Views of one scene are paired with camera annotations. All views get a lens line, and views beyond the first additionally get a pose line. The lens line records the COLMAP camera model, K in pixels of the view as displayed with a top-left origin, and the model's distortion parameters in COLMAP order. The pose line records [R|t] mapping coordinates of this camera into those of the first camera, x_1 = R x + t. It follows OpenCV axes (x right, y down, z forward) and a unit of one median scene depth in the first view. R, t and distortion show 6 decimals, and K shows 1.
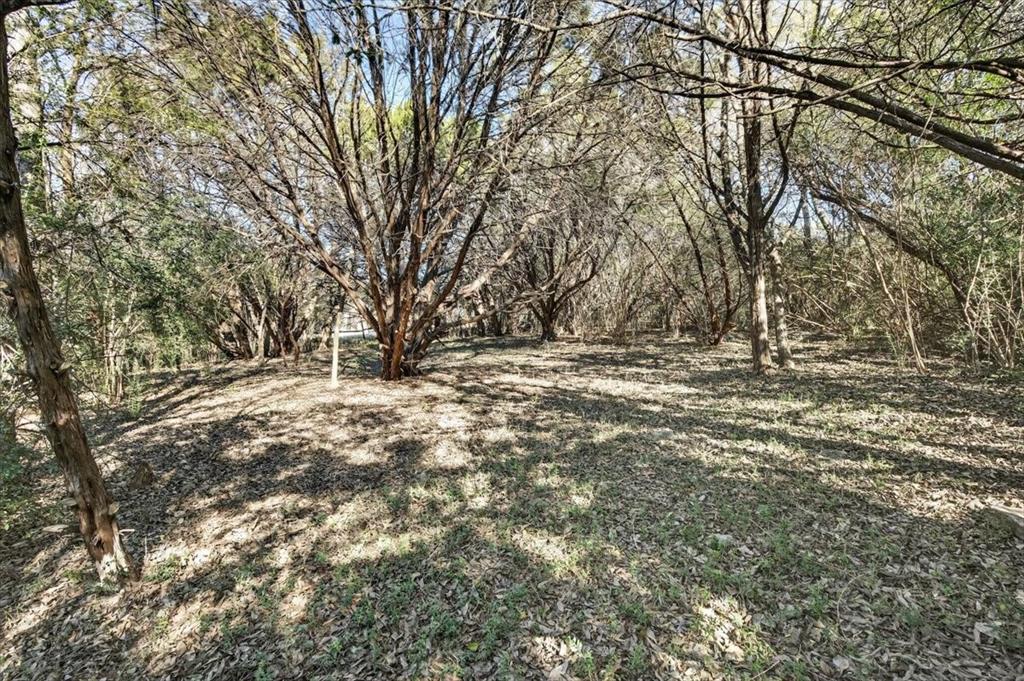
lens RADIAL K [[448.4, 0, 512.0], [0, 448.4, 340.5], [0, 0, 1]] dist [0.009736, -0.003296]
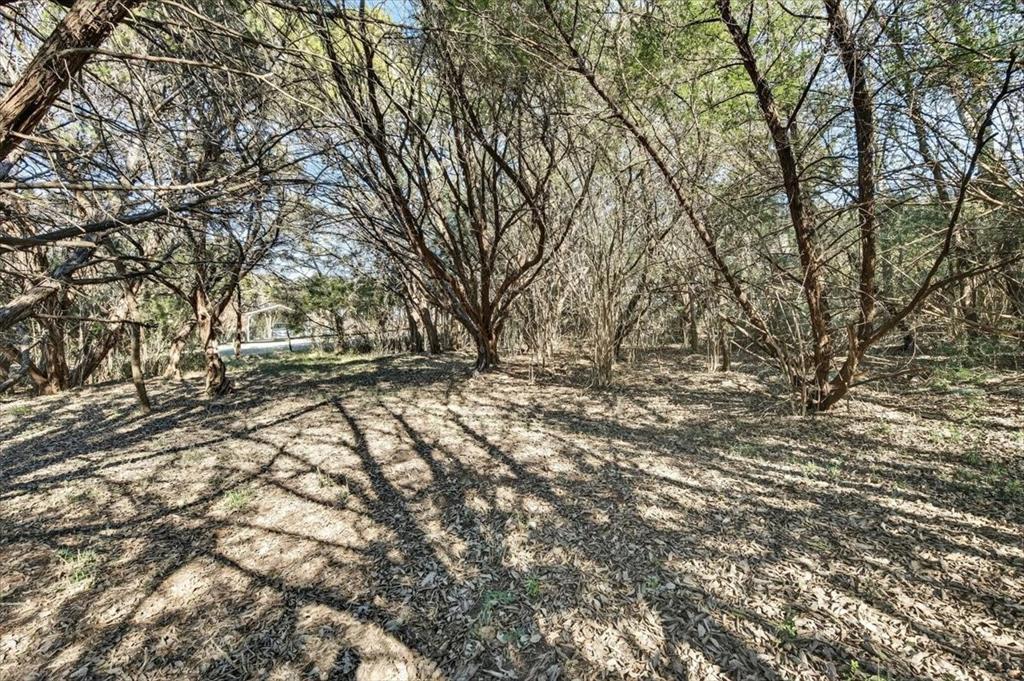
lens RADIAL K [[448.4, 0, 512.0], [0, 448.4, 340.5], [0, 0, 1]] dist [0.009736, -0.003296]
pose [[0.999355, -0.004052, -0.035672, 0.166854], [0.004216, 0.999981, 0.004544, -0.047795], [0.035653, -0.004692, 0.999353, 0.519276]]
